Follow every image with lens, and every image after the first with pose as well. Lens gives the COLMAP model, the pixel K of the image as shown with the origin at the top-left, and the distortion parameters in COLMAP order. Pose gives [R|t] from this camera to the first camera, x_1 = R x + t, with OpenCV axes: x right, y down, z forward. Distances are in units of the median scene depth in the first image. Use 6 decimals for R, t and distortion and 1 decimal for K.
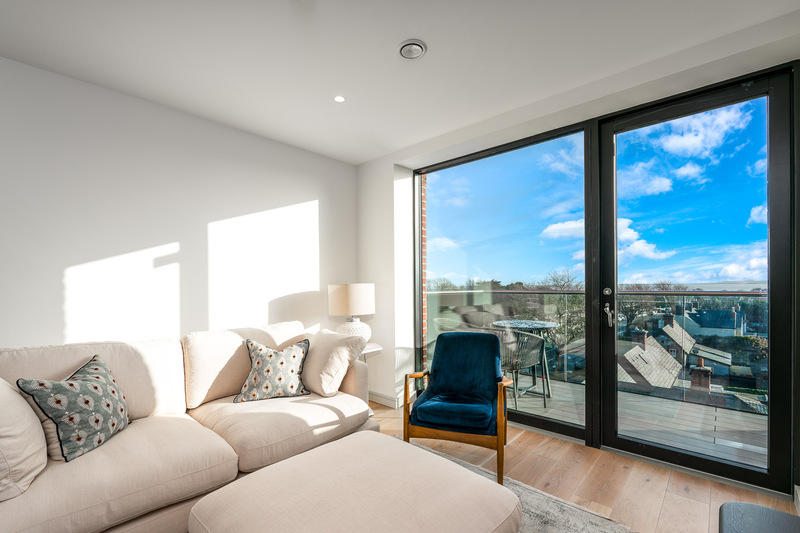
lens RADIAL K [[362.8, 0, 398.9], [0, 362.8, 290.5], [0, 0, 1]] dist [-0.001486, -0.000452]
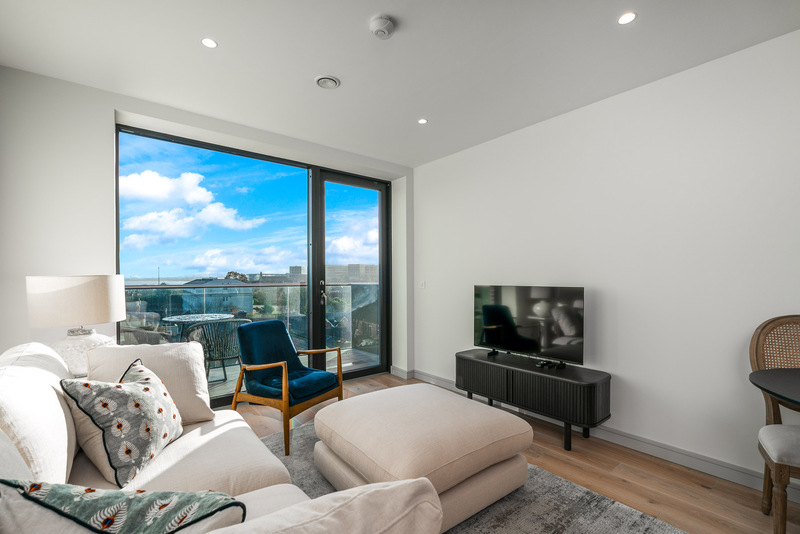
lens RADIAL K [[355.0, 0, 400.3], [0, 355.0, 279.4], [0, 0, 1]] dist [0.001035, -0.000014]
pose [[0.150100, 0.003698, 0.988664, -0.817828], [0.017428, 0.999828, -0.006385, 0.004727], [-0.988517, 0.018189, 0.150010, 0.442046]]
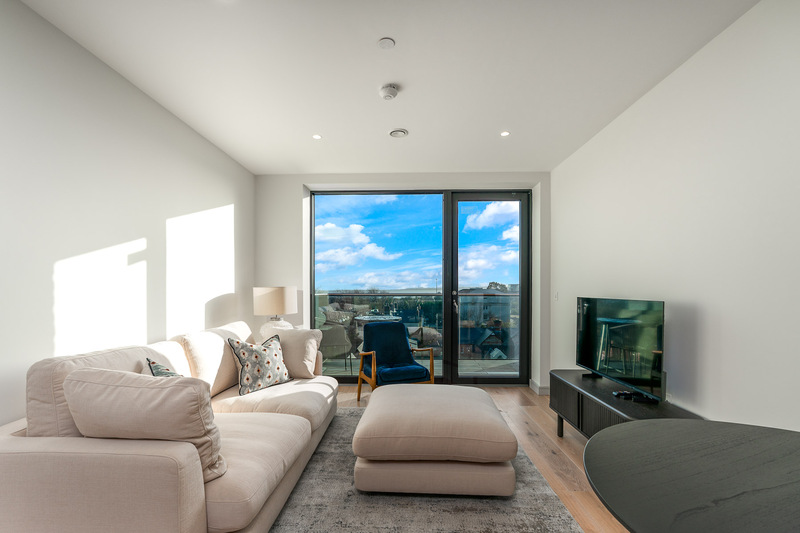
lens RADIAL K [[362.8, 0, 398.9], [0, 362.8, 290.5], [0, 0, 1]] dist [-0.001486, -0.000452]
pose [[0.753821, 0.004210, 0.657067, -0.716359], [0.004749, 0.999918, -0.011856, 0.012072], [-0.657063, 0.012058, 0.753739, -0.106964]]
